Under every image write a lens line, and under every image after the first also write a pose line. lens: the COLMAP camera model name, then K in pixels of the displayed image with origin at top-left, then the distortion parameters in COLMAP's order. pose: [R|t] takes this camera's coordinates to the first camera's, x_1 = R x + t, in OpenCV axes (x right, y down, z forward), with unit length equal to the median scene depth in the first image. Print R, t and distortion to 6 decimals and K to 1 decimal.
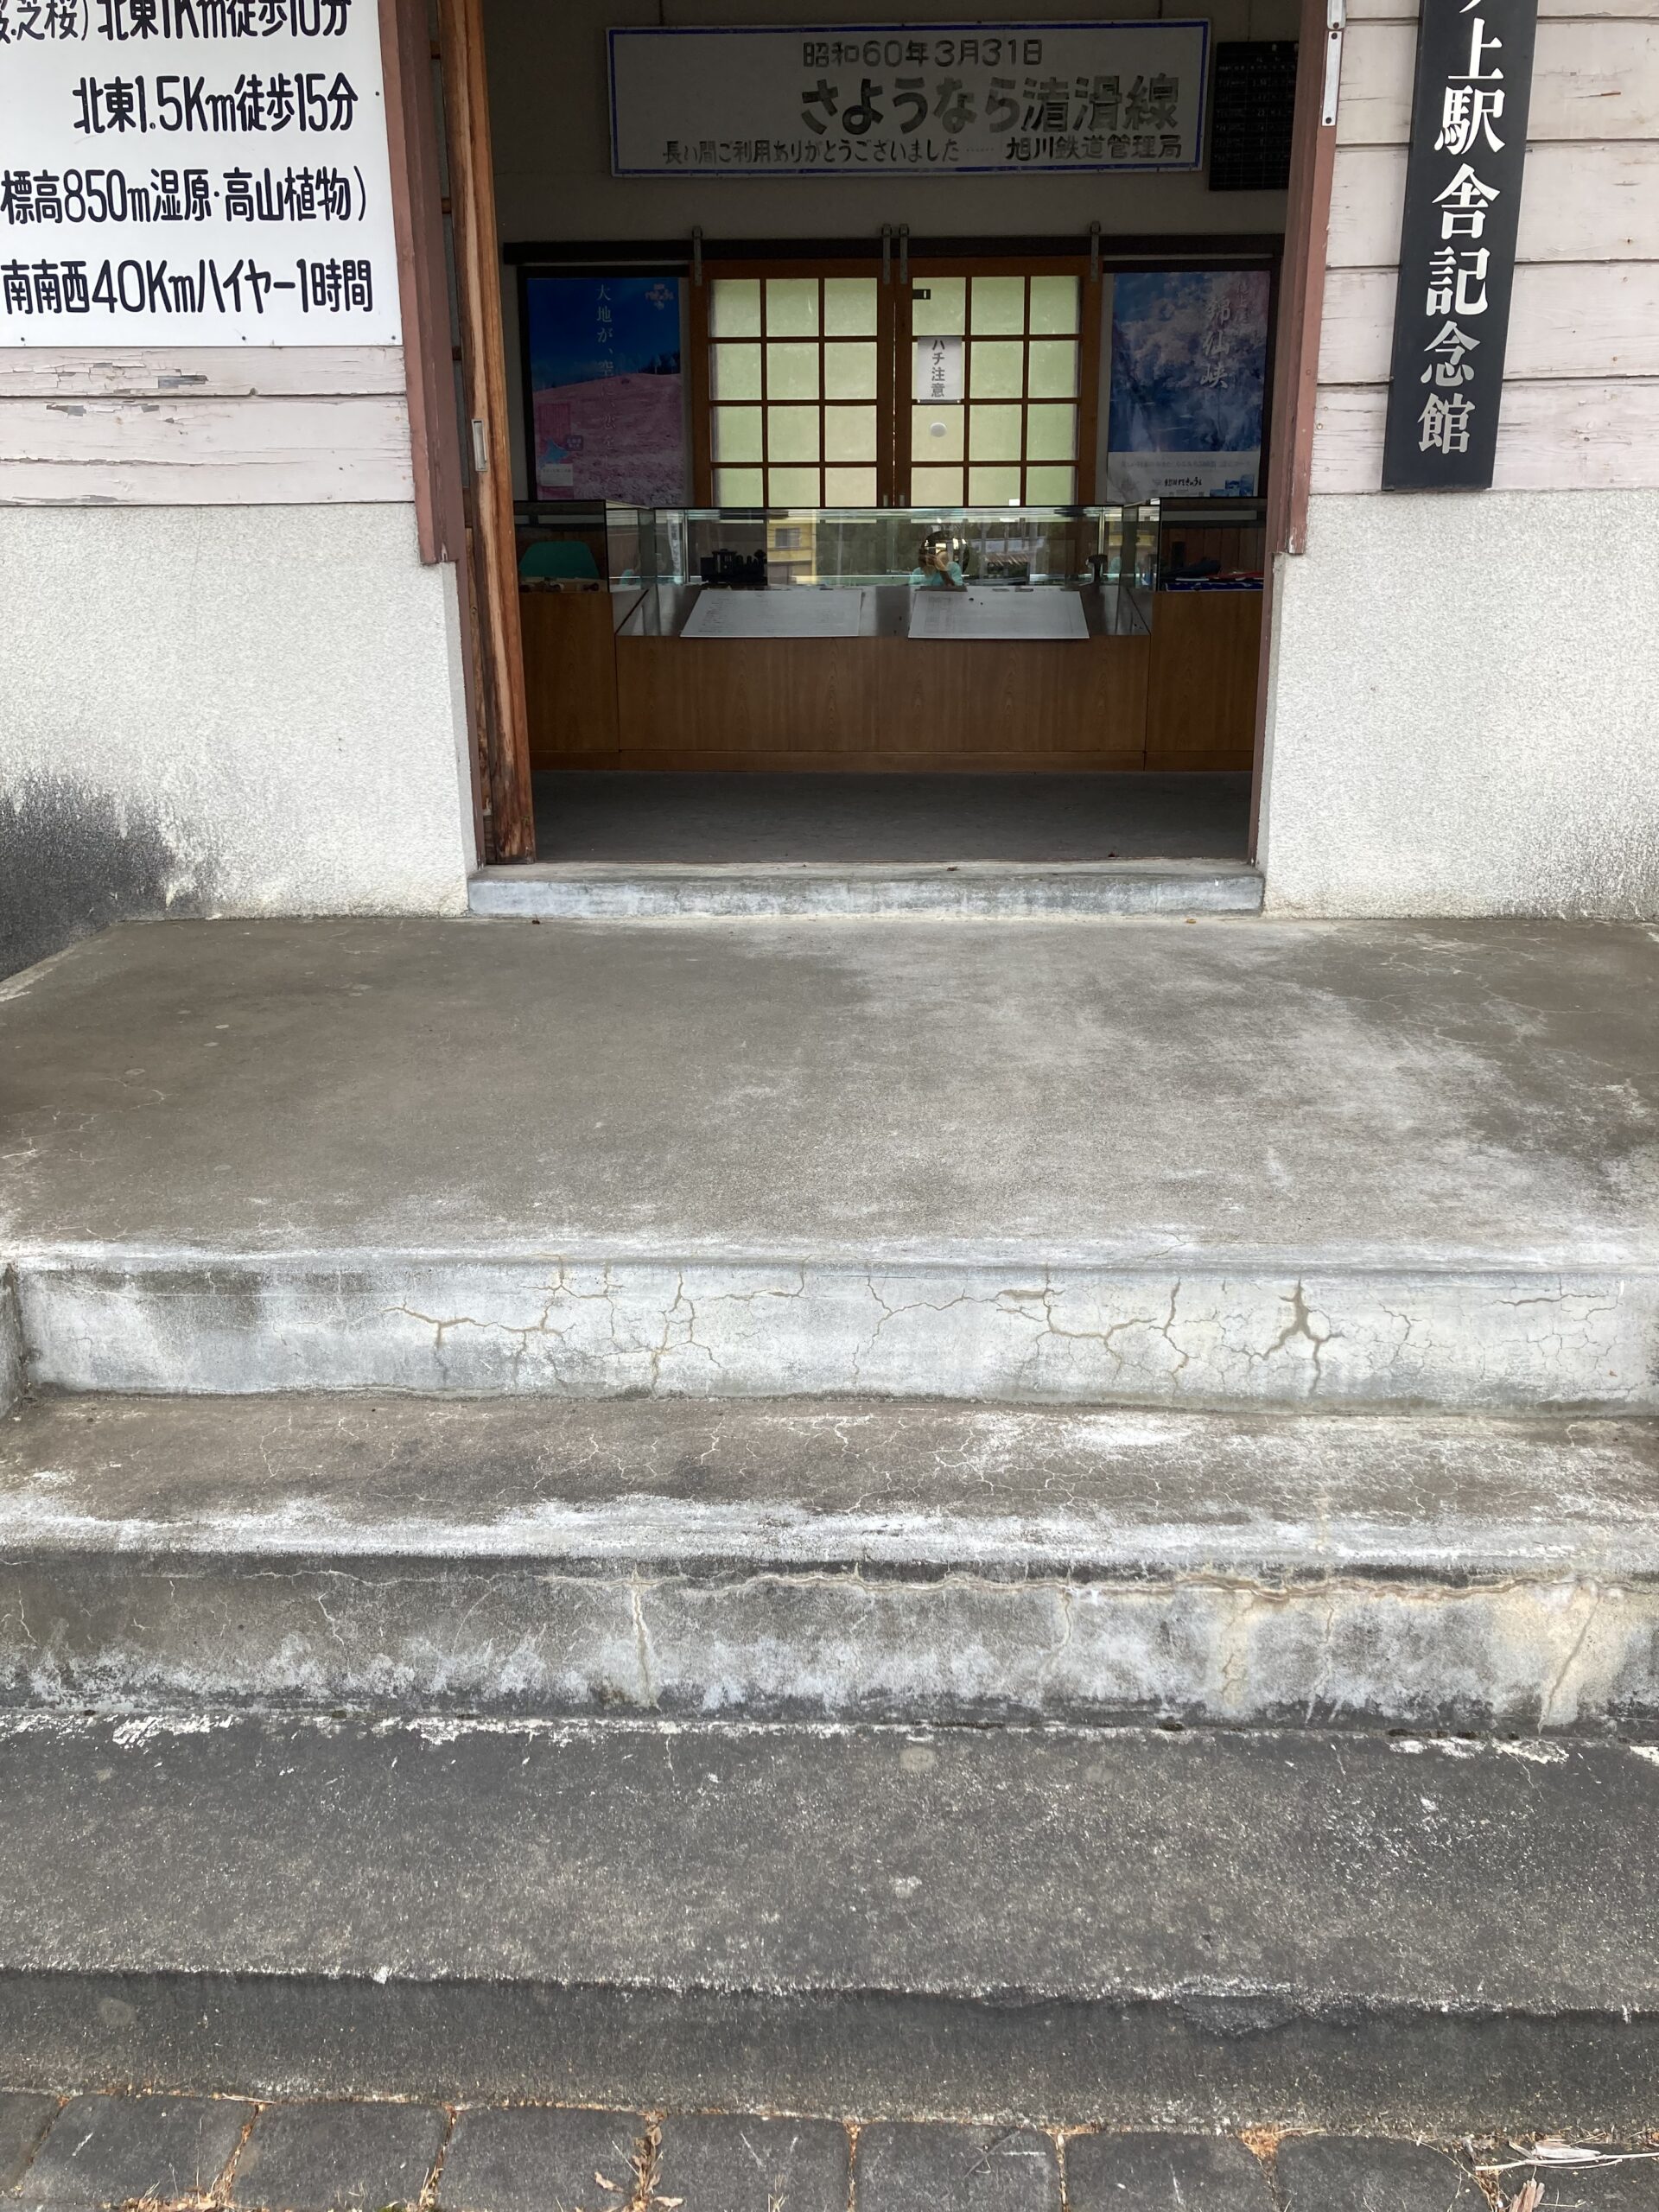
lens RADIAL K [[1813.8, 0, 845.1], [0, 1813.8, 1073.2], [0, 0, 1]] dist [0.034709, -0.008678]
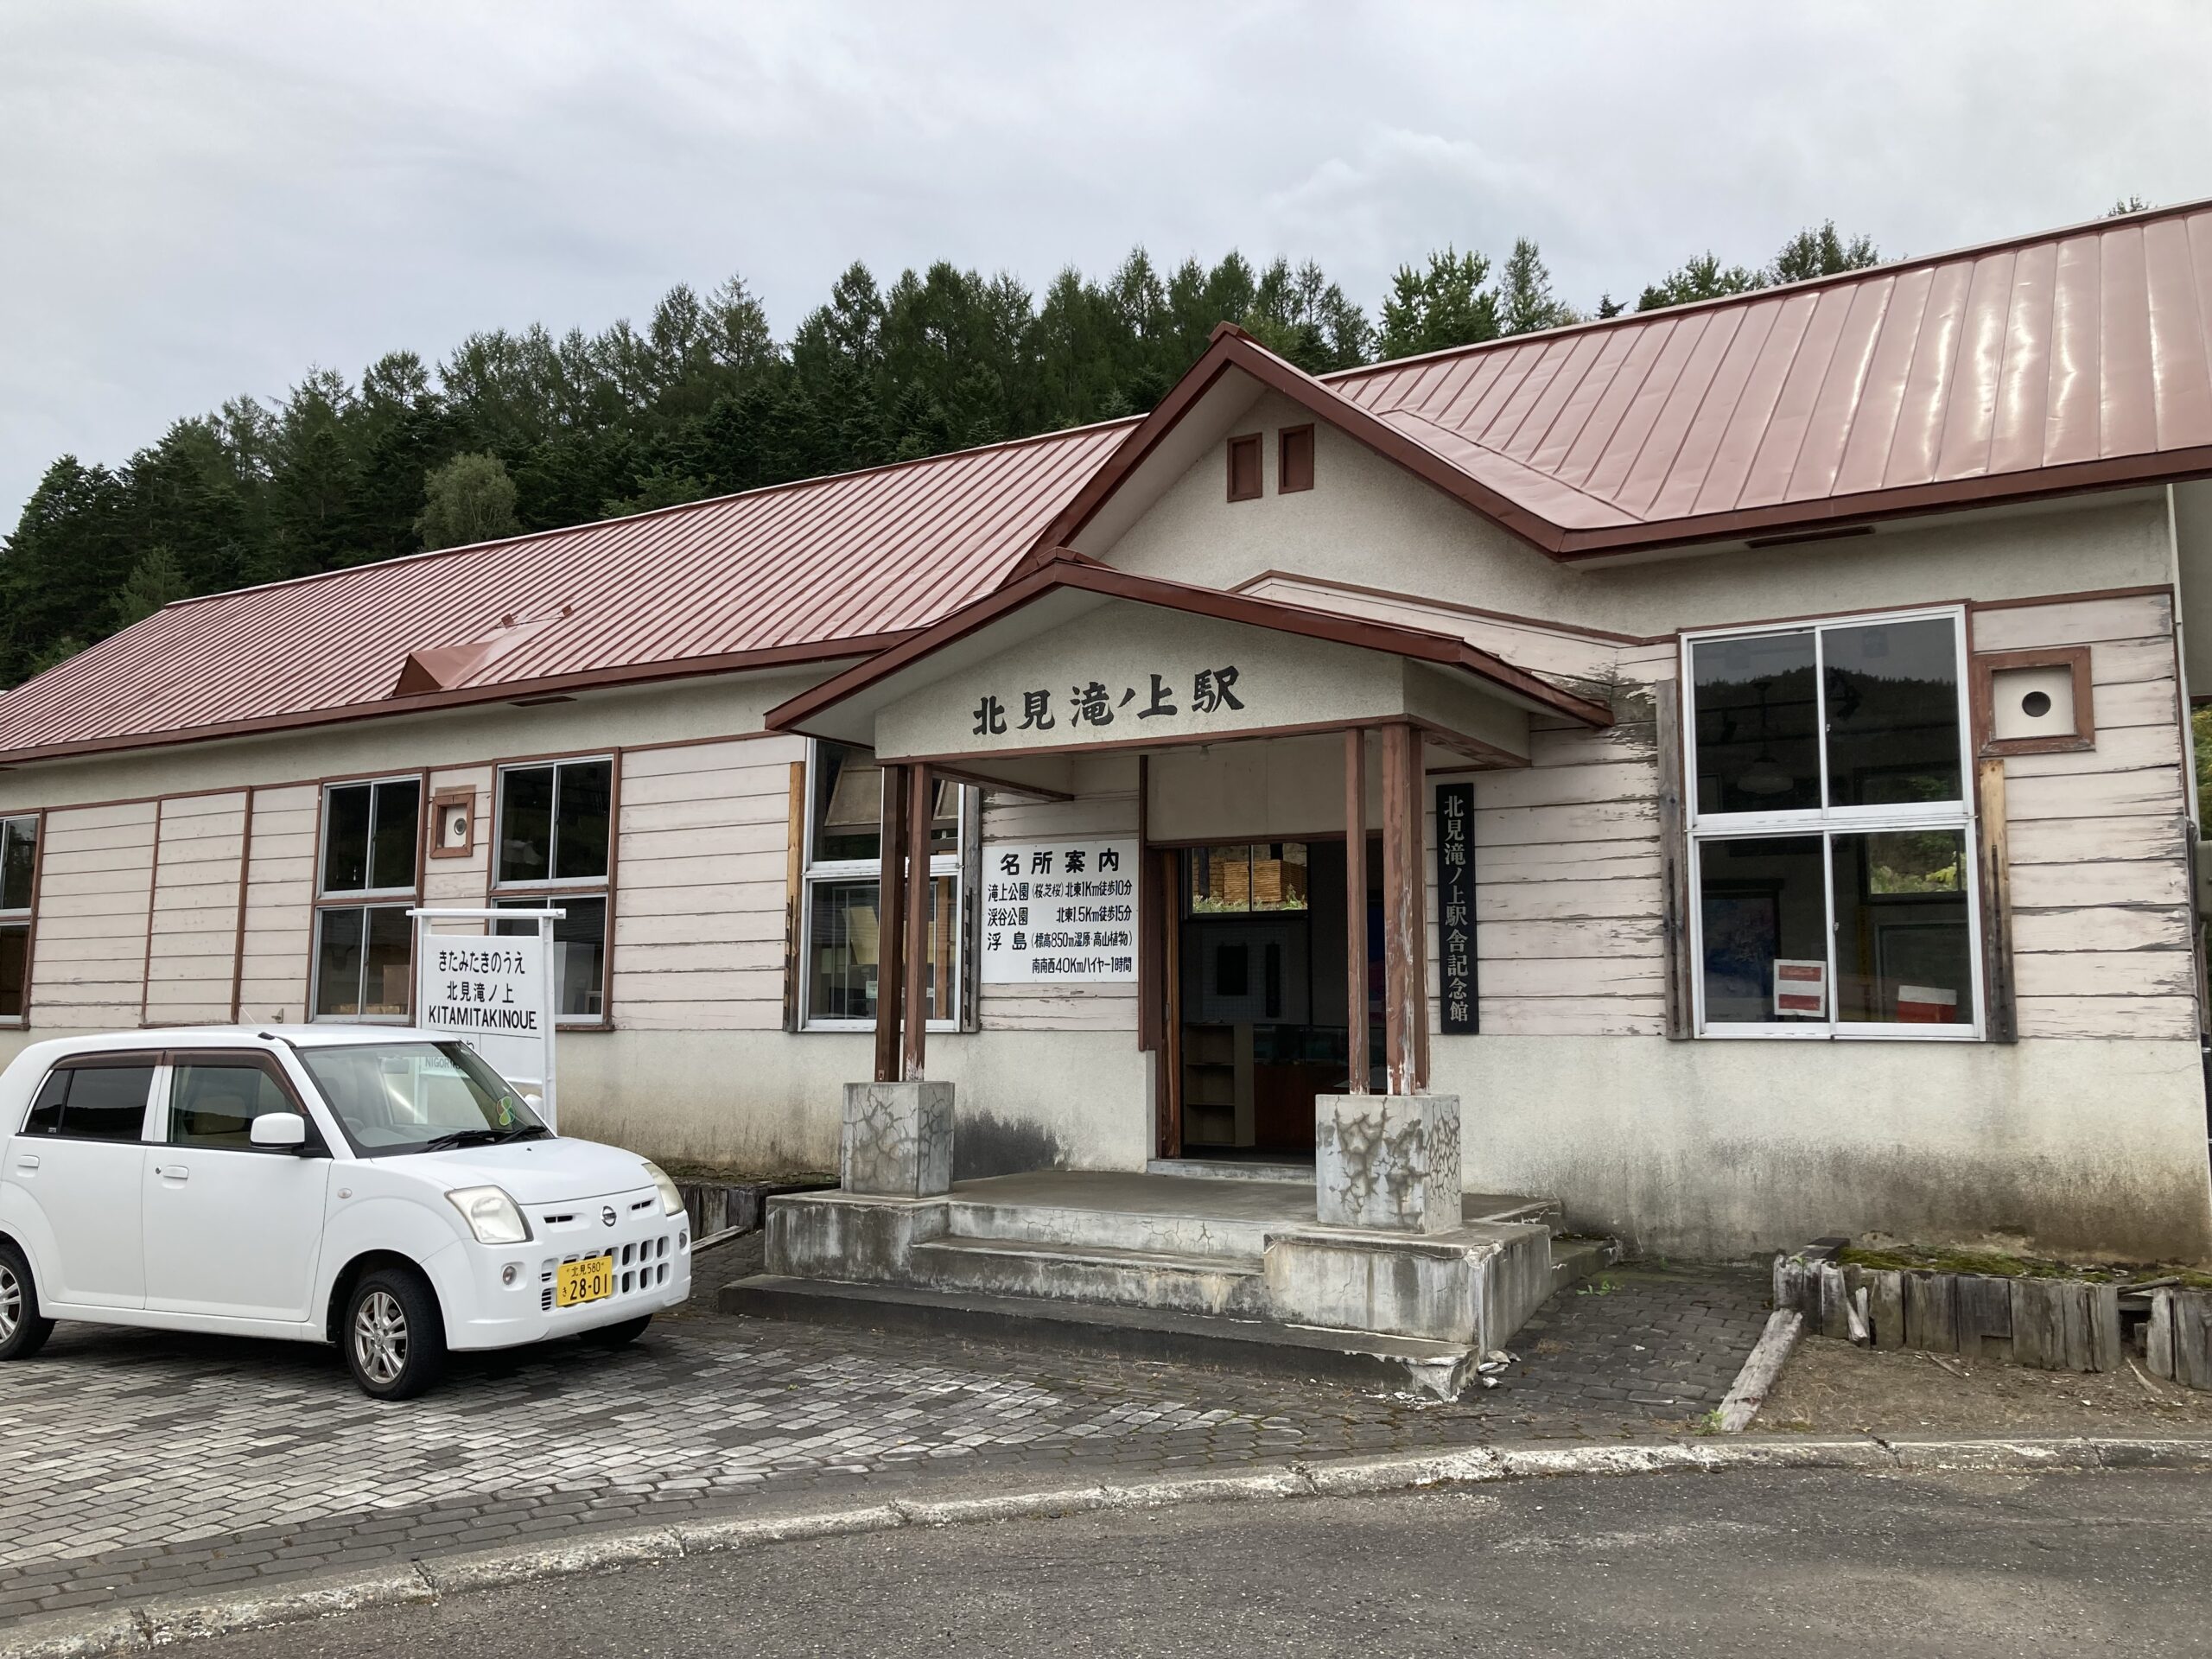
lens RADIAL K [[1813.8, 0, 1105.0], [0, 1813.8, 824.3], [0, 0, 1]] dist [0.034709, -0.008678]
pose [[0.875037, -0.037590, -0.482594, 1.247303], [-0.152520, 0.924786, -0.348582, 0.451128], [0.459399, 0.378627, 0.803489, -1.658860]]
